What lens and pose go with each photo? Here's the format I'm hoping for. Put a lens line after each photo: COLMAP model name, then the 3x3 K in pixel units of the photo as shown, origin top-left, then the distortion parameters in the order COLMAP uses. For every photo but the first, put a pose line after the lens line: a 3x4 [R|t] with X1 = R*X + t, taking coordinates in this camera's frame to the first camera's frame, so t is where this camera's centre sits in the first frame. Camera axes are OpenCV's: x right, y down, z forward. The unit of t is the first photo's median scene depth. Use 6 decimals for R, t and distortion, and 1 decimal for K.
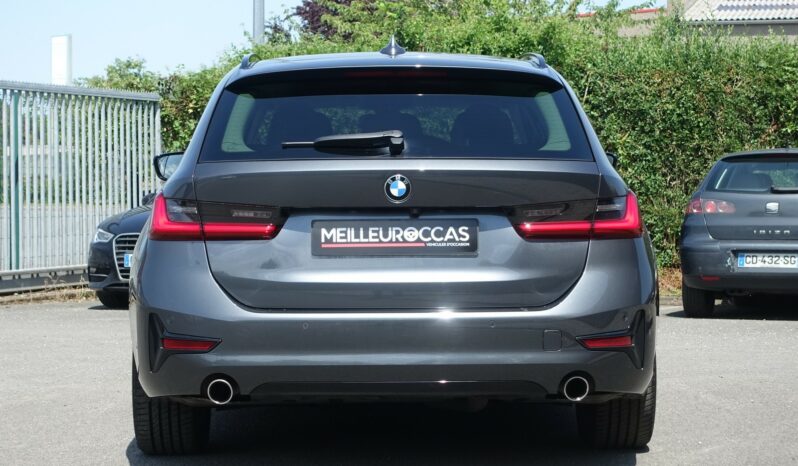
lens RADIAL K [[1984.2, 0, 399.0], [0, 1984.2, 233.0], [0, 0, 1]] dist [-0.084784, -0.654346]
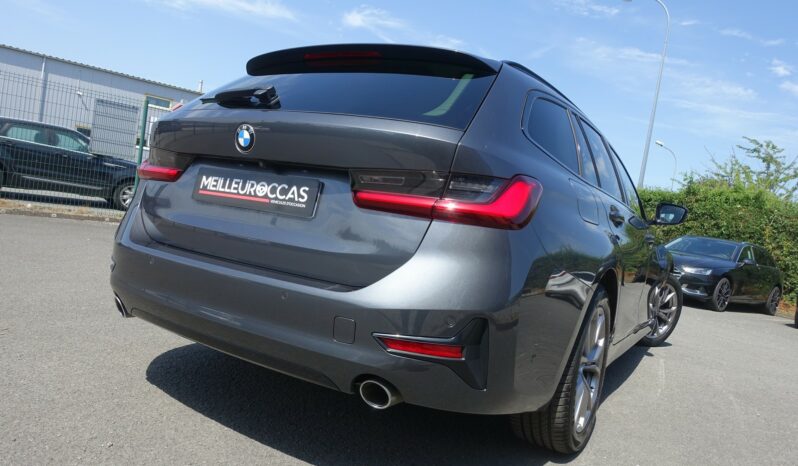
lens RADIAL K [[558.1, 0, 400.9], [0, 558.1, 246.0], [0, 0, 1]] dist [-0.031241, -0.001095]
pose [[0.847254, 0.150942, -0.509290, 0.208091], [-0.154901, 0.987312, 0.034924, 0.008082], [0.508100, 0.049300, 0.859886, 0.800083]]
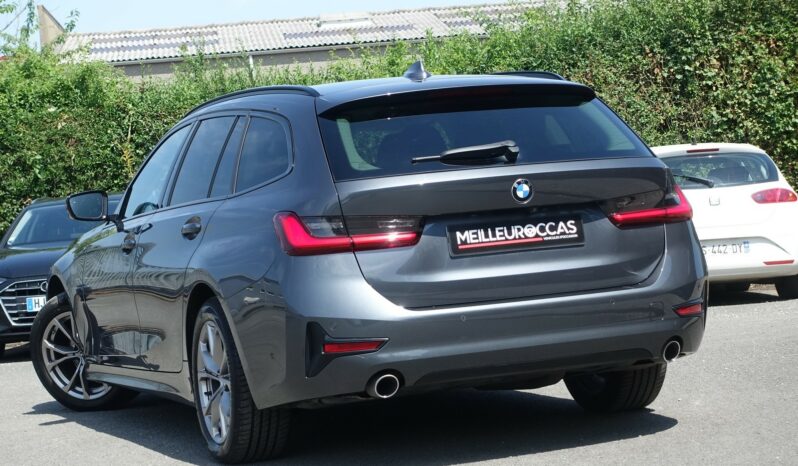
lens RADIAL K [[1984.2, 0, 399.0], [0, 1984.2, 233.0], [0, 0, 1]] dist [-0.084784, -0.654346]
pose [[0.936490, -0.078331, 0.341835, -0.452791], [0.086056, 0.996262, -0.007466, 0.003918], [-0.339973, 0.036409, 0.939730, -0.042433]]
